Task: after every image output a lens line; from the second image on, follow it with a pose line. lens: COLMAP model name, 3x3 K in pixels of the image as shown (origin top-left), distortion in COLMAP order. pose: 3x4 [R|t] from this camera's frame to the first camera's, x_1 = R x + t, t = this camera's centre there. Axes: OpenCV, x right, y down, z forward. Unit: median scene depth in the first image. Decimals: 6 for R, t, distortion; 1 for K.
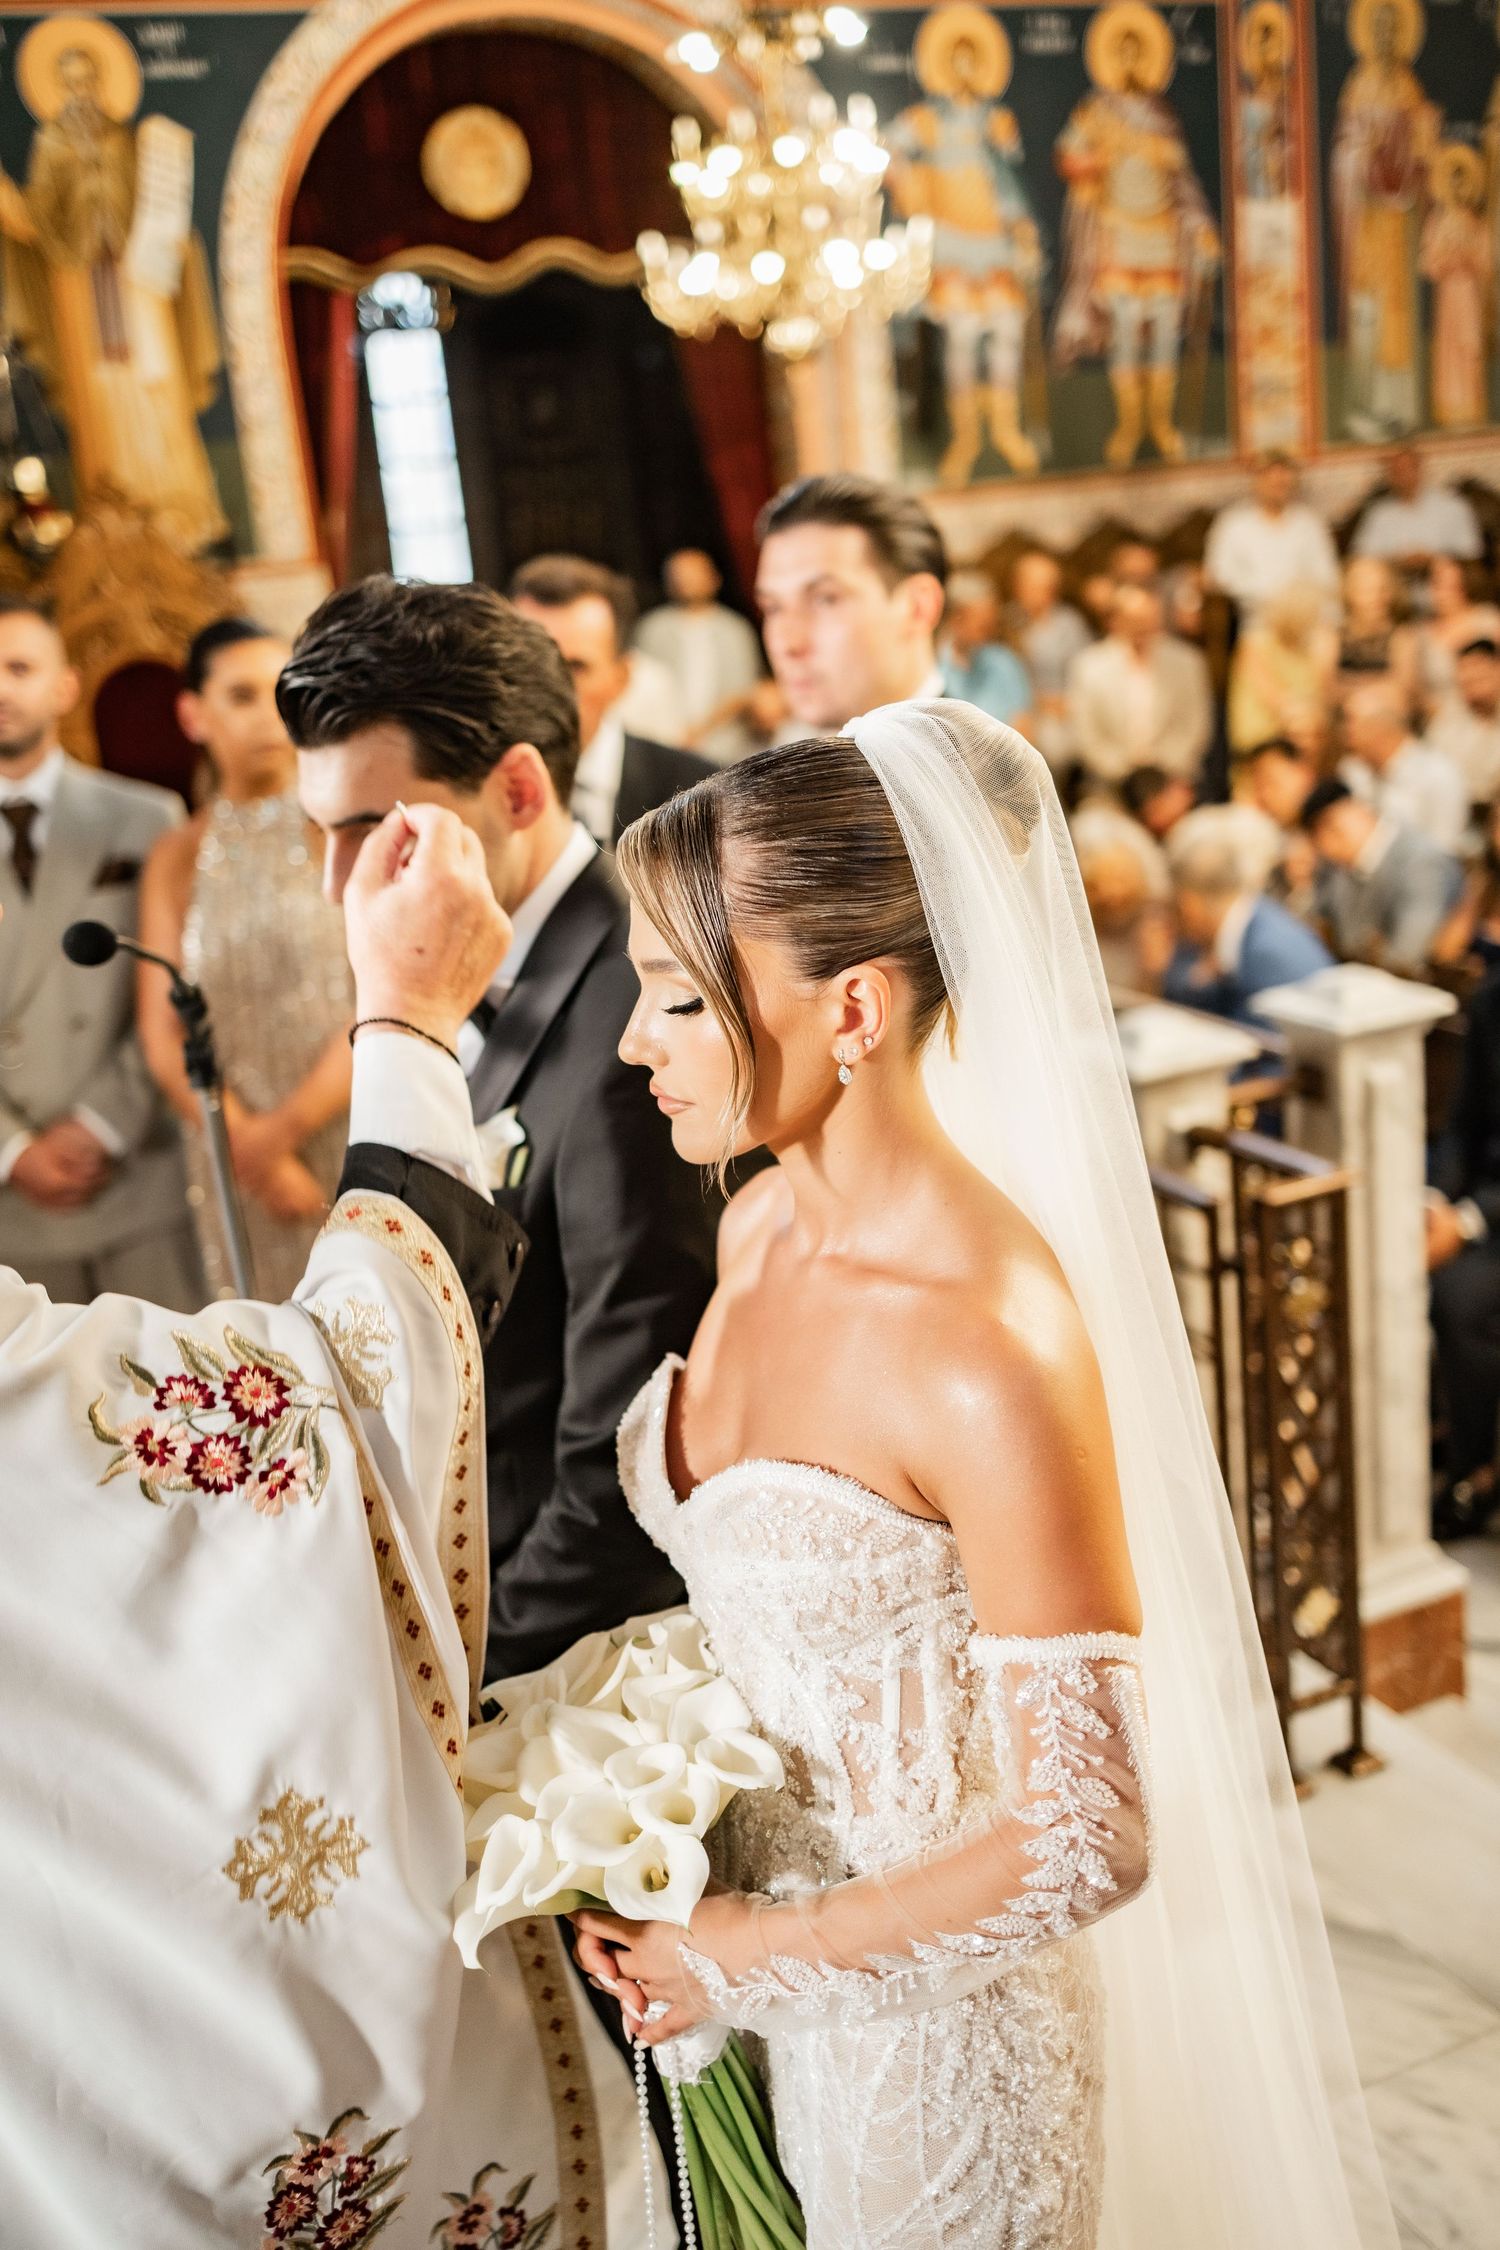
lens RADIAL K [[2223.9, 0, 750.0], [0, 2223.9, 1125.0], [0, 0, 1]] dist [0.008976, 0.005027]
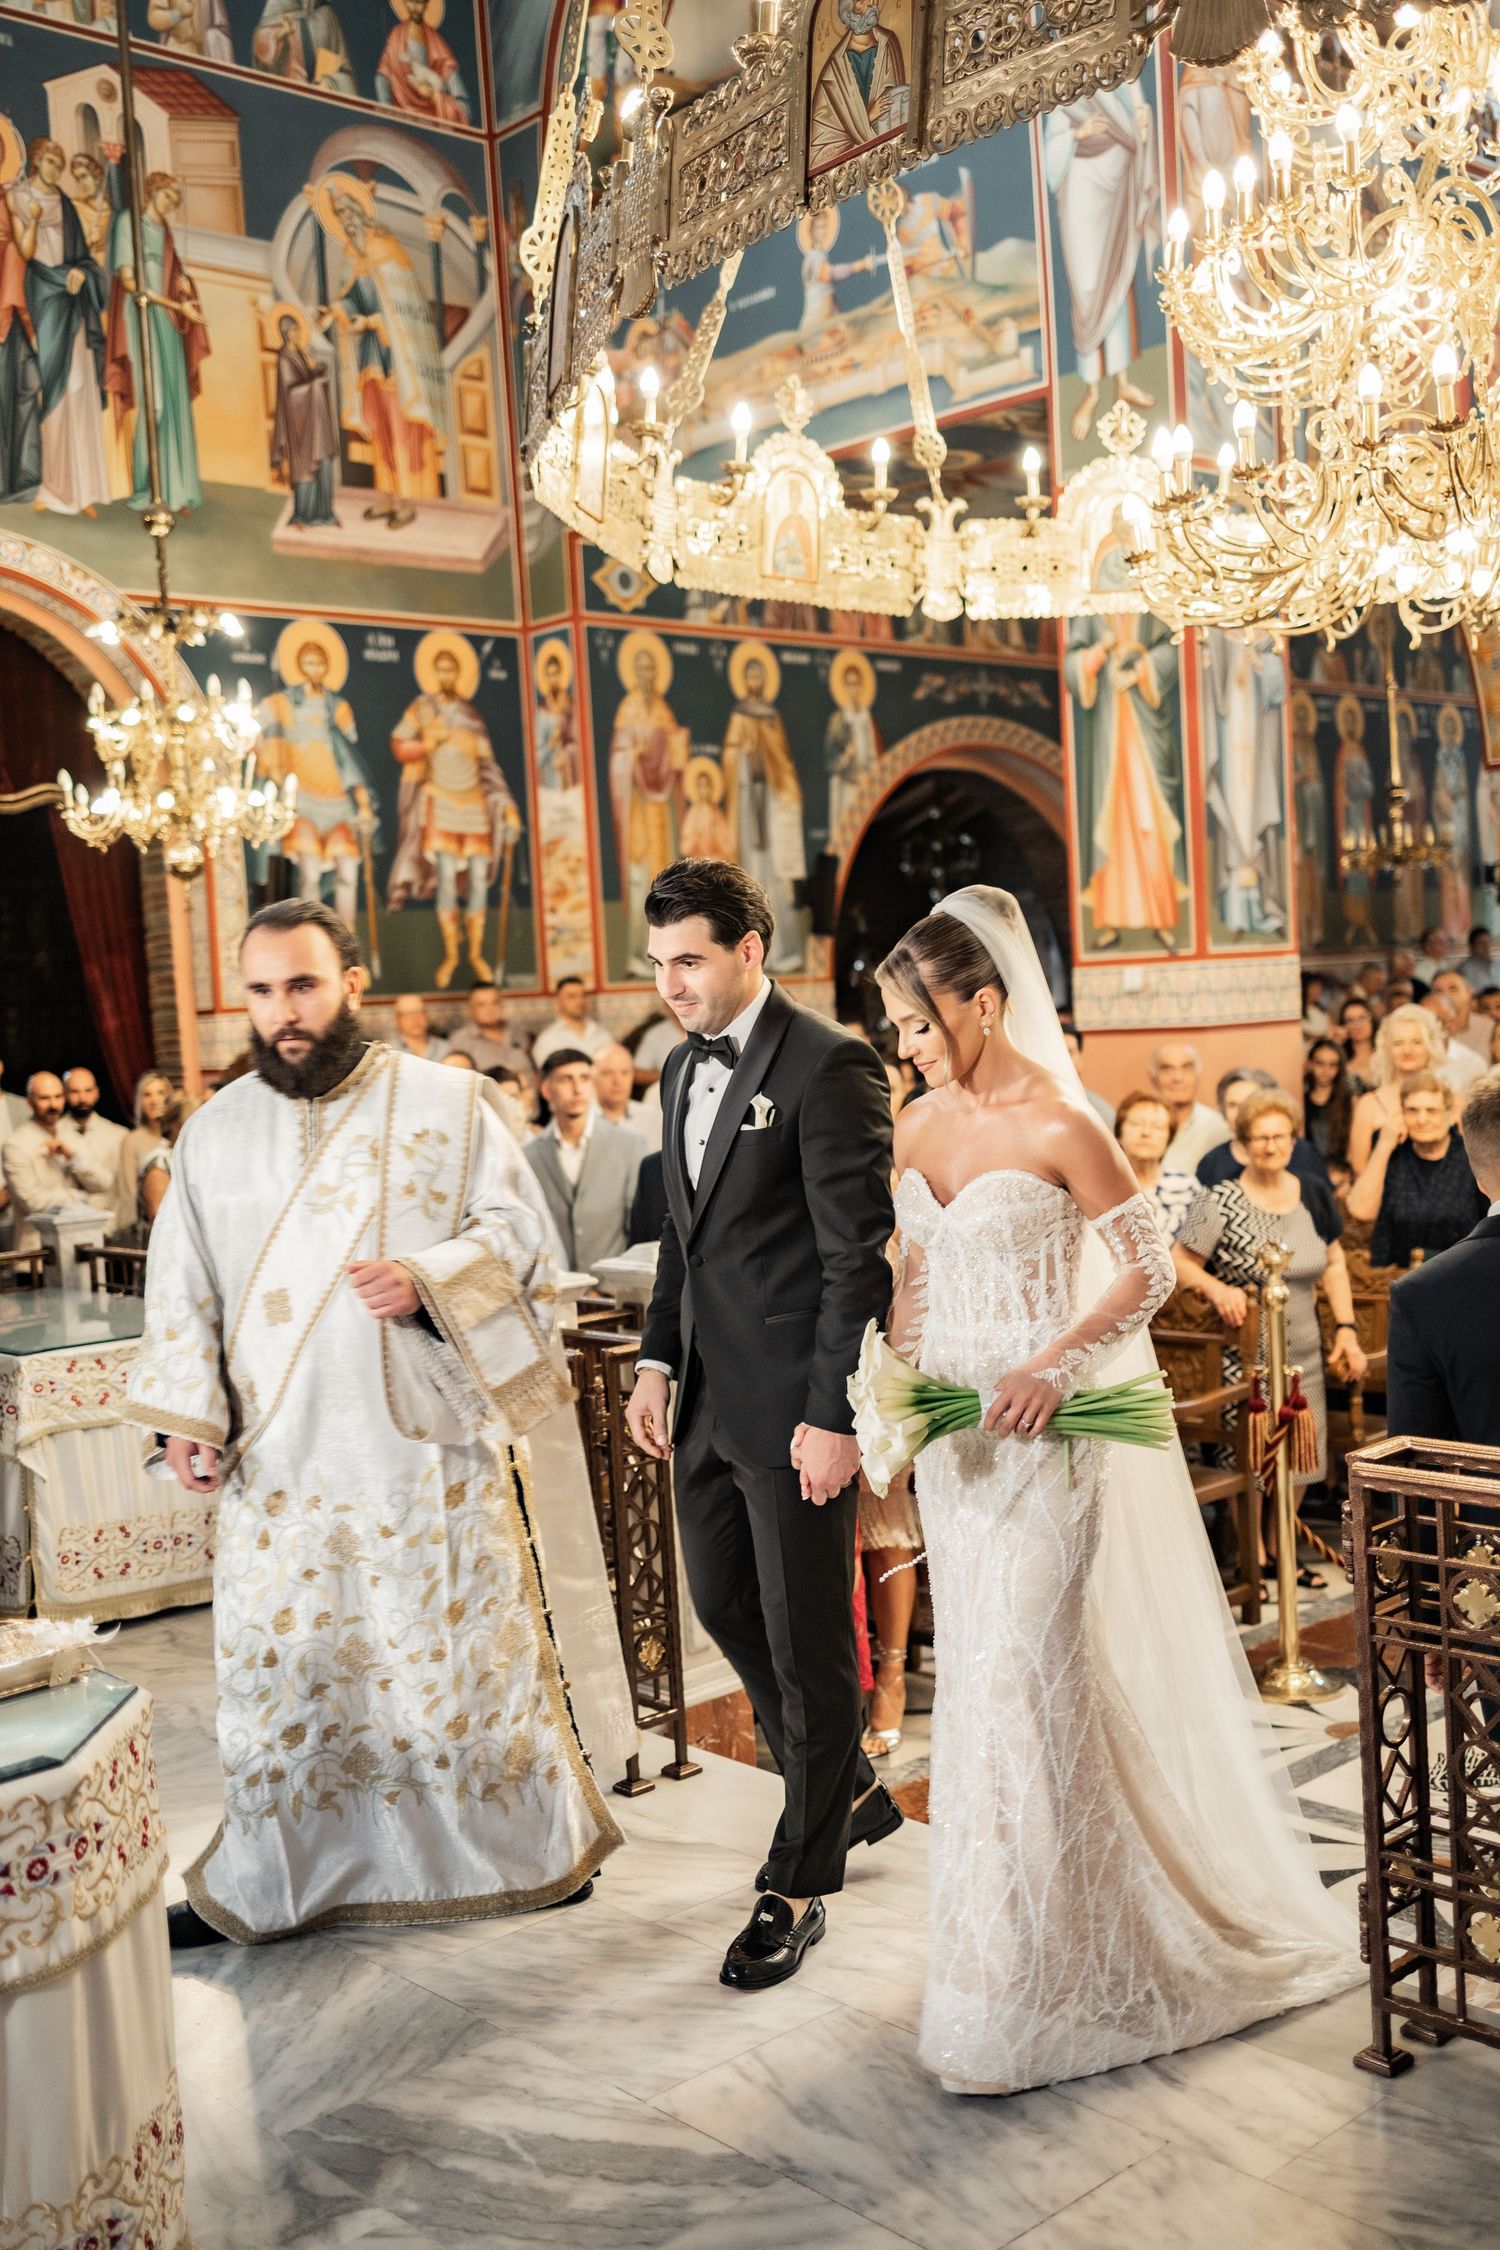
lens RADIAL K [[2245.0, 0, 750.0], [0, 2245.0, 1125.0], [0, 0, 1]] dist [0.005275, 0.003426]
pose [[0.951843, 0.027308, 0.305369, -0.042722], [0.048764, 0.969861, -0.238730, 0.069869], [-0.302684, 0.242125, 0.921823, -0.137195]]
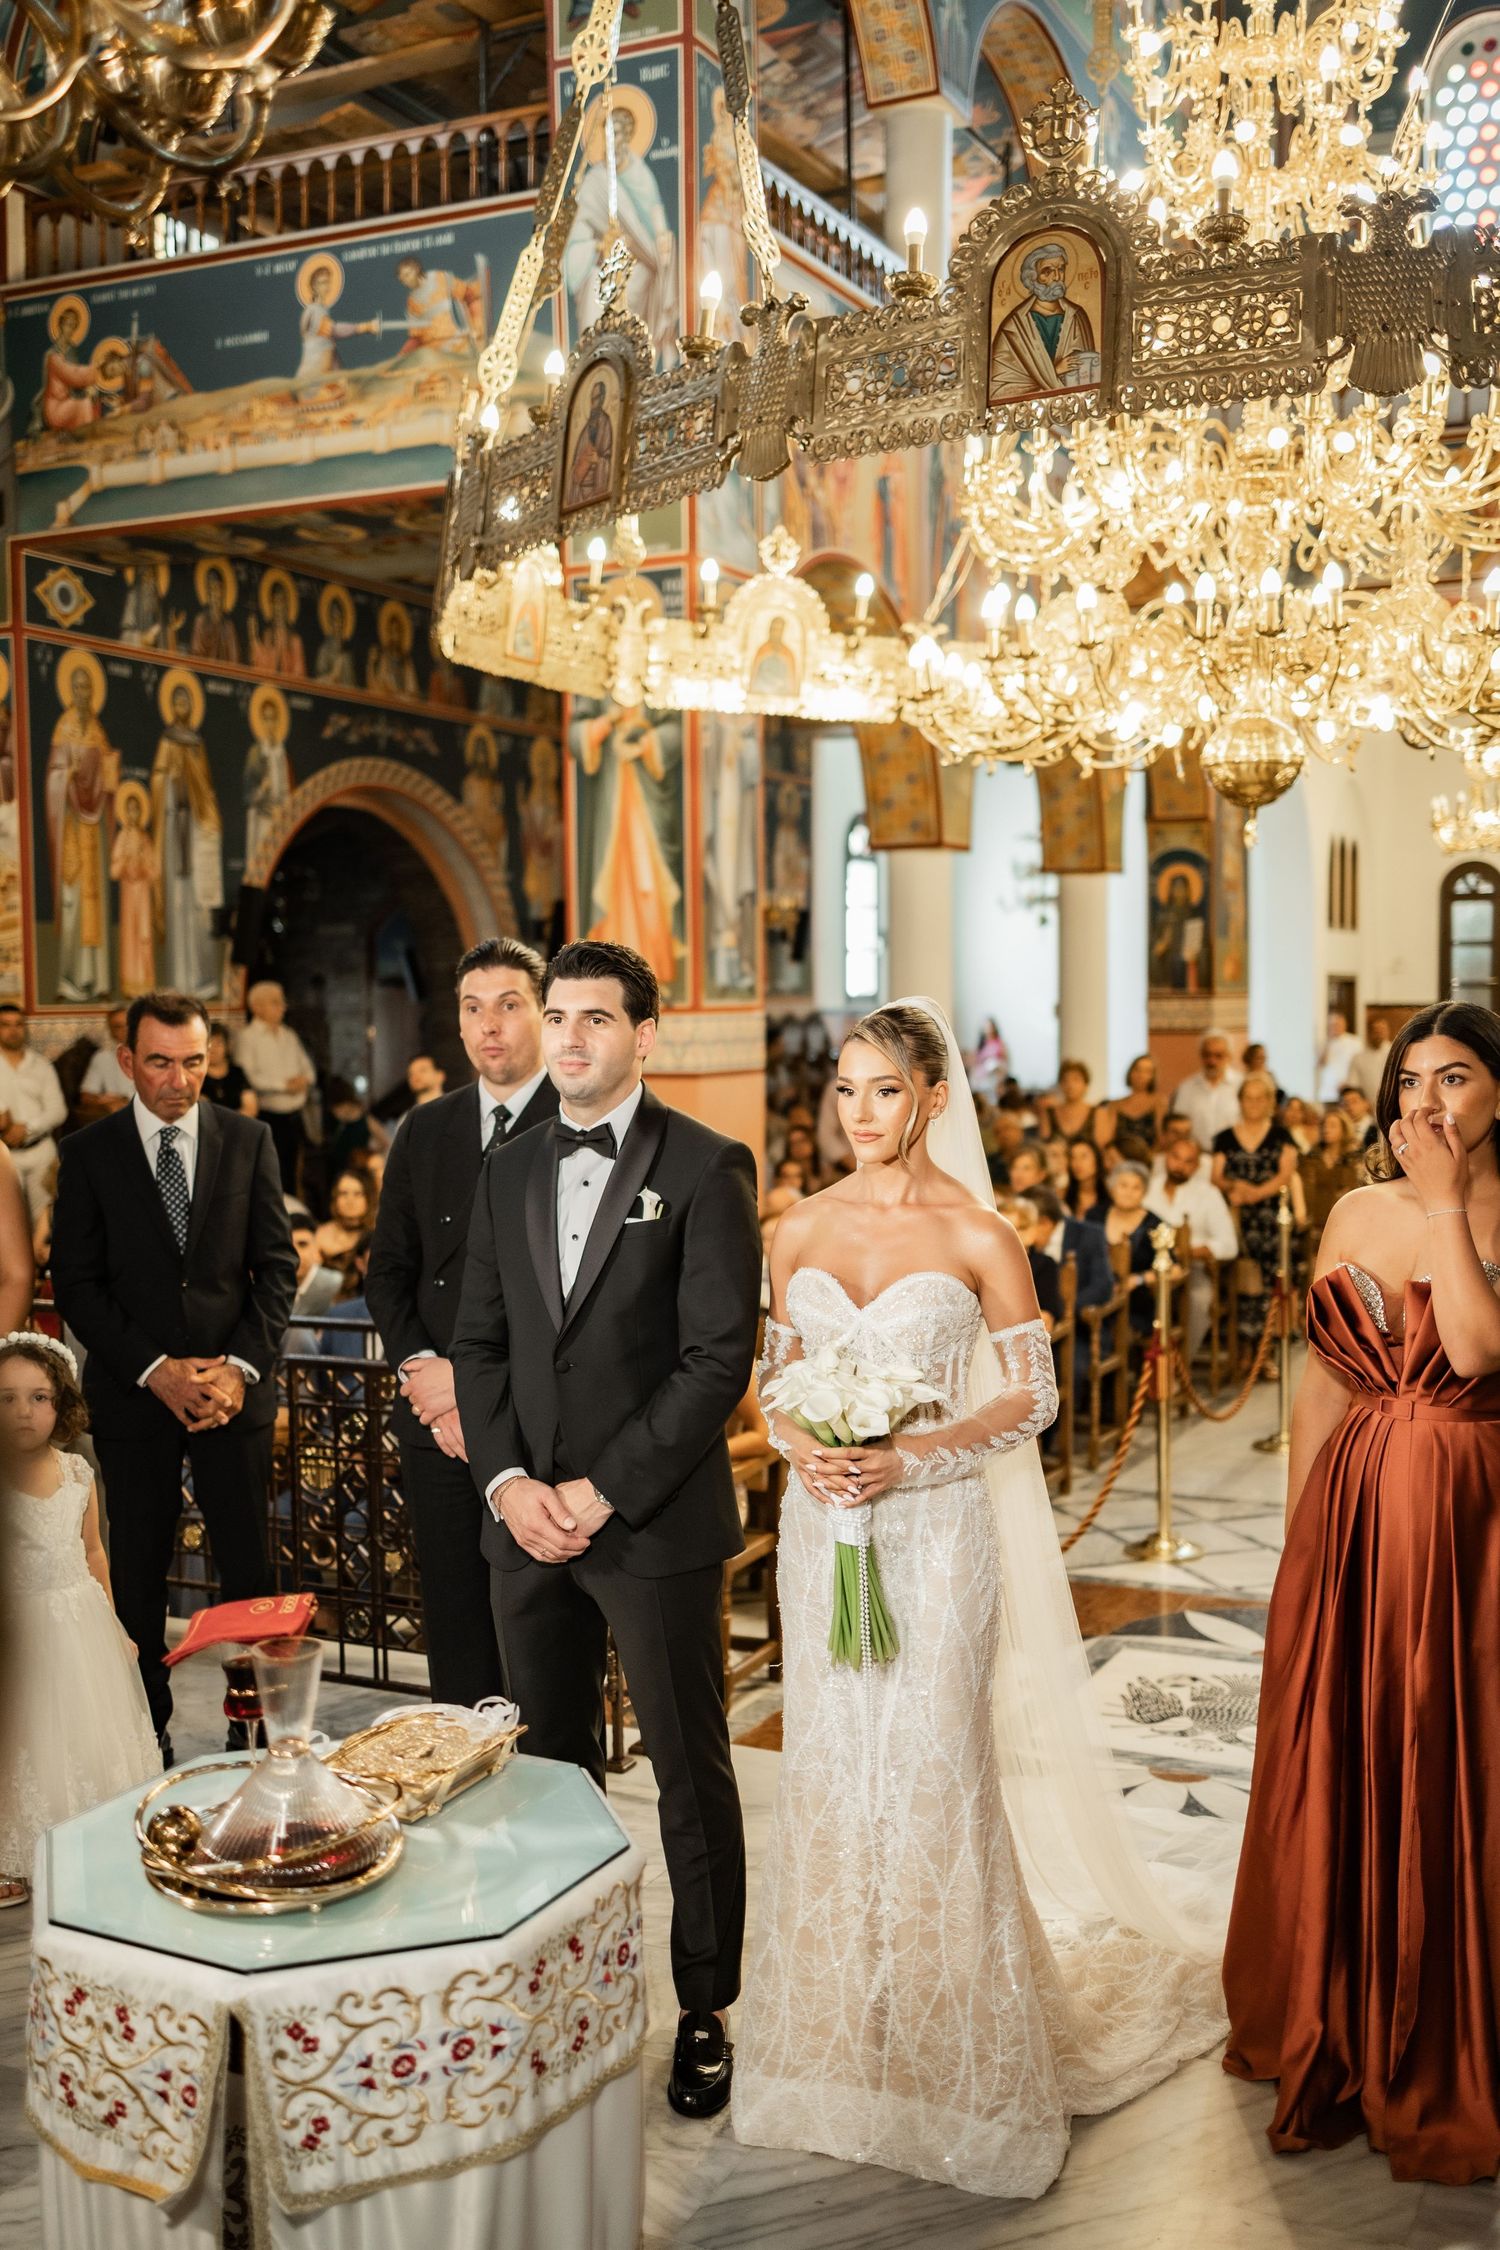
lens RADIAL K [[2245.0, 0, 750.0], [0, 2245.0, 1125.0], [0, 0, 1]] dist [0.005275, 0.003426]
pose [[0.770388, 0.051209, 0.635516, -0.215451], [0.115413, 0.969102, -0.217995, 0.065134], [-0.627043, 0.241288, 0.740674, -0.111087]]
